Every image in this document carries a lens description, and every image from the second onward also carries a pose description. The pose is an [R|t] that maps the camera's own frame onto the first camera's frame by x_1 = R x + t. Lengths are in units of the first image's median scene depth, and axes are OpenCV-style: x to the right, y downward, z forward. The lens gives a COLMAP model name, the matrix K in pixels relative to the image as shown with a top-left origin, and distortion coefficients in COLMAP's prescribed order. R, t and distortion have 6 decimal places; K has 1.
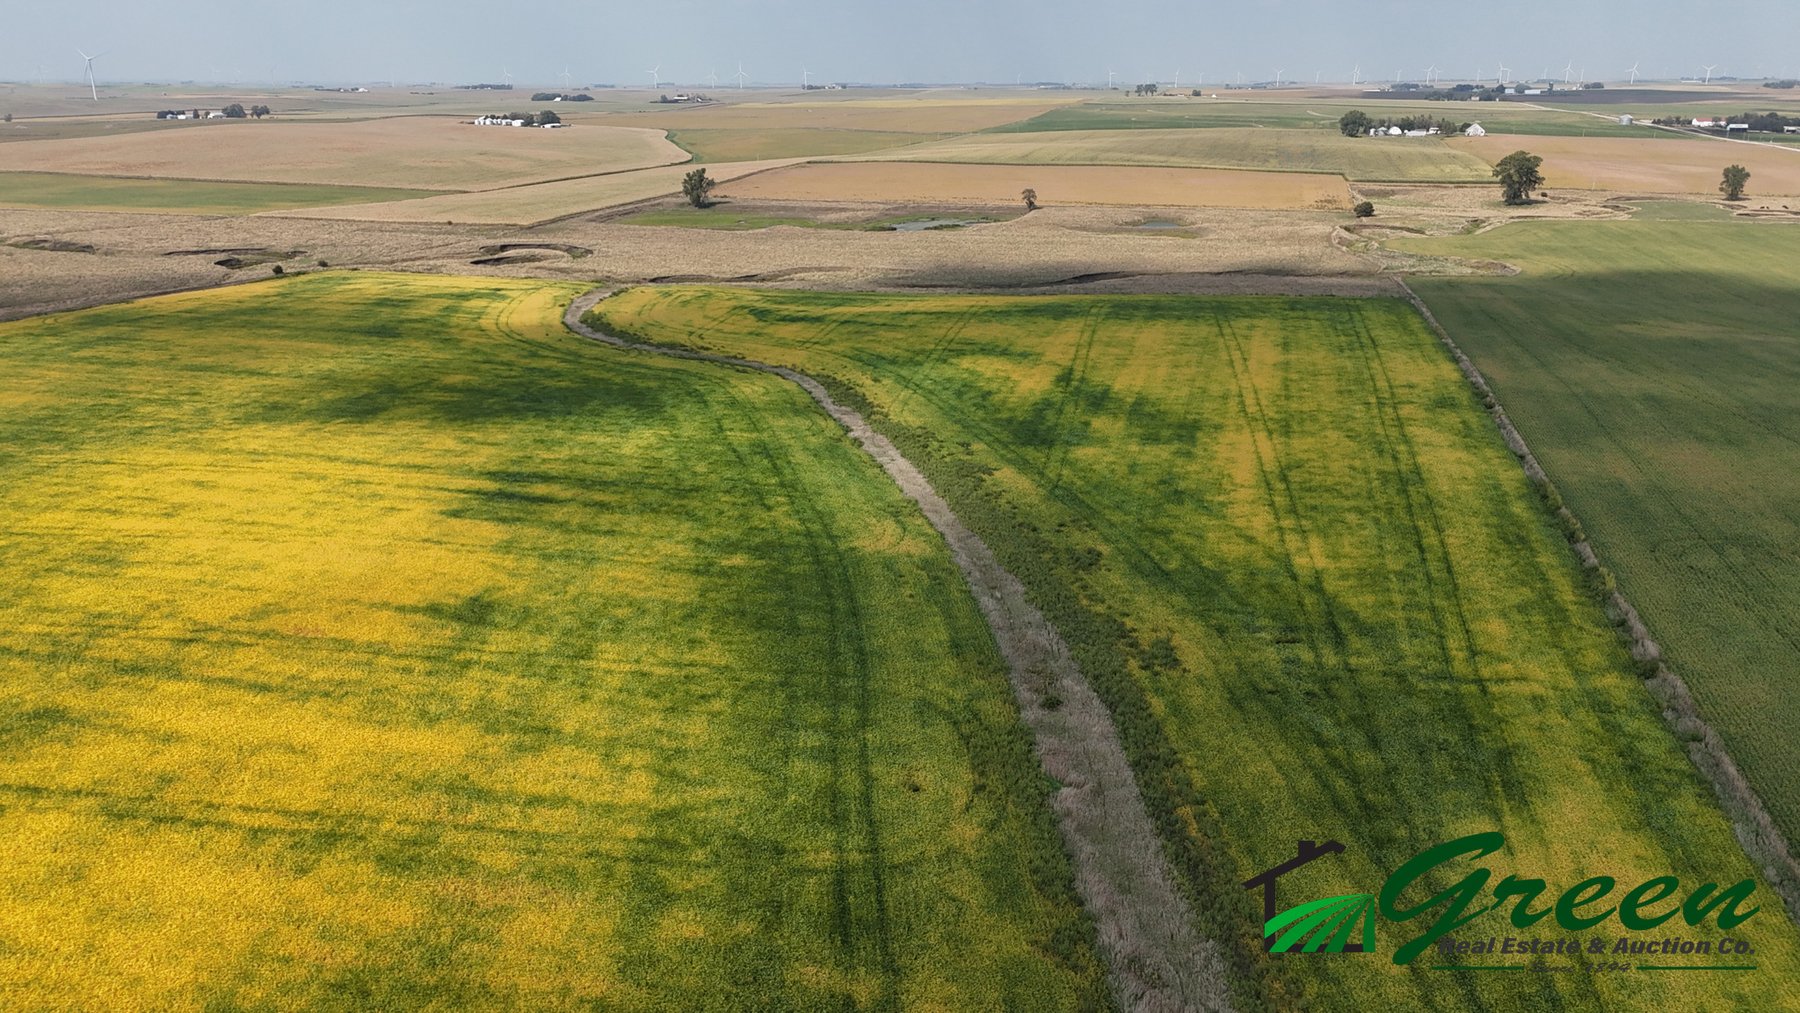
lens RADIAL K [[1334.5, 0, 896.9], [0, 1334.5, 500.4], [0, 0, 1]] dist [0.073755, -0.072644]
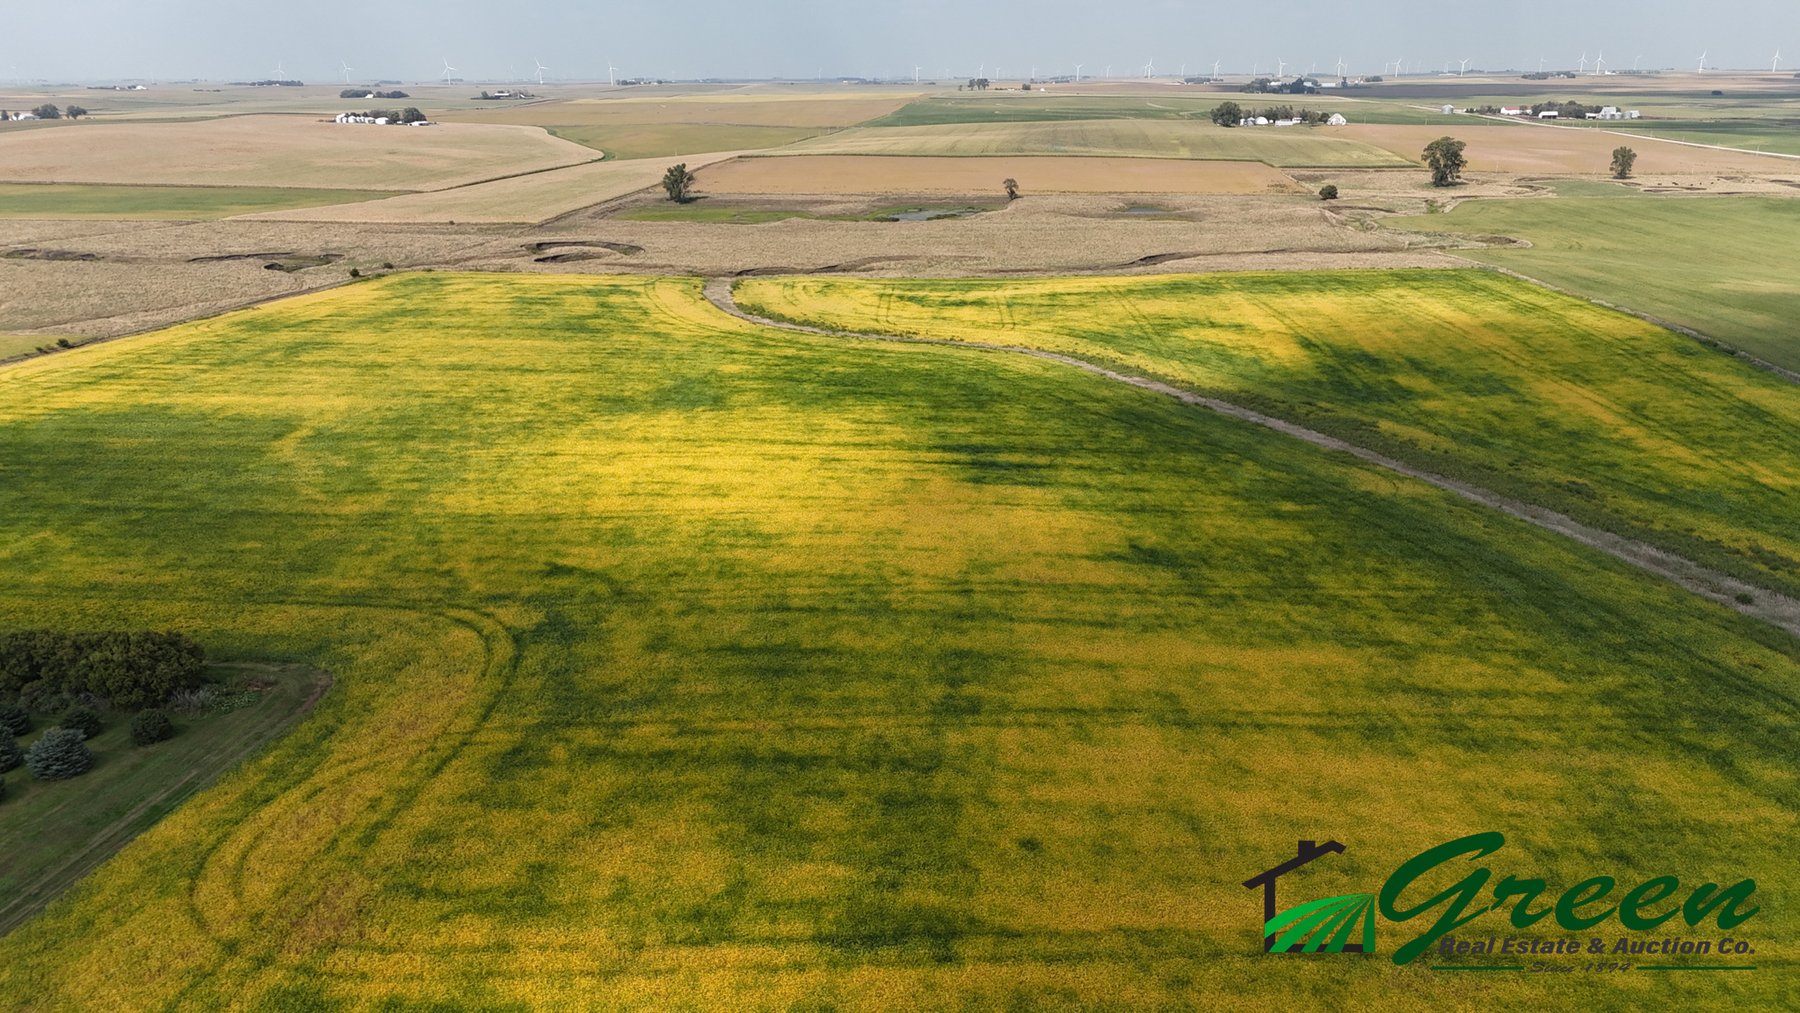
lens RADIAL K [[1334.5, 0, 896.9], [0, 1334.5, 500.4], [0, 0, 1]] dist [0.073755, -0.072644]
pose [[0.988893, -0.050009, 0.139963, -0.139754], [0.049567, 0.998749, 0.006649, 0.004013], [-0.140120, 0.000363, 0.990134, -0.010564]]
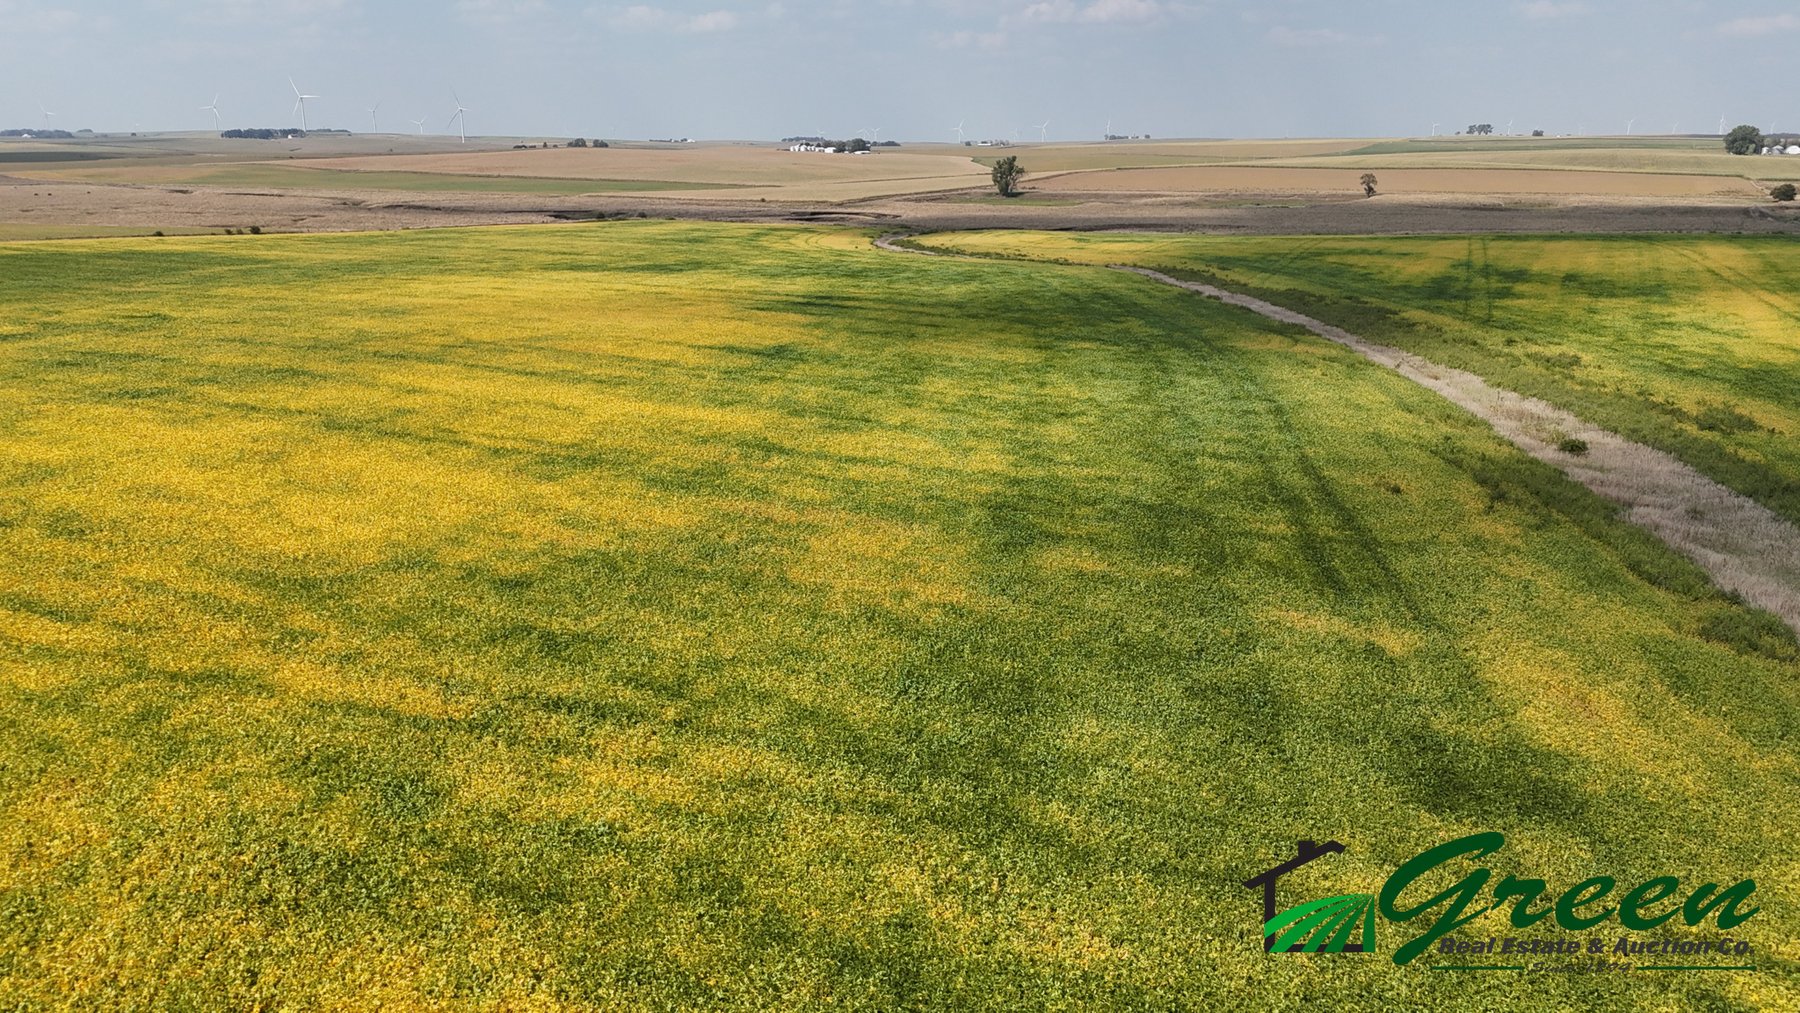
lens RADIAL K [[1328.6, 0, 895.0], [0, 1328.6, 506.2], [0, 0, 1]] dist [0.093733, -0.100580]
pose [[0.976967, 0.056496, -0.205778, -0.014655], [-0.064113, 0.997475, -0.030531, 0.040936], [0.203534, 0.043021, 0.978122, 0.045653]]
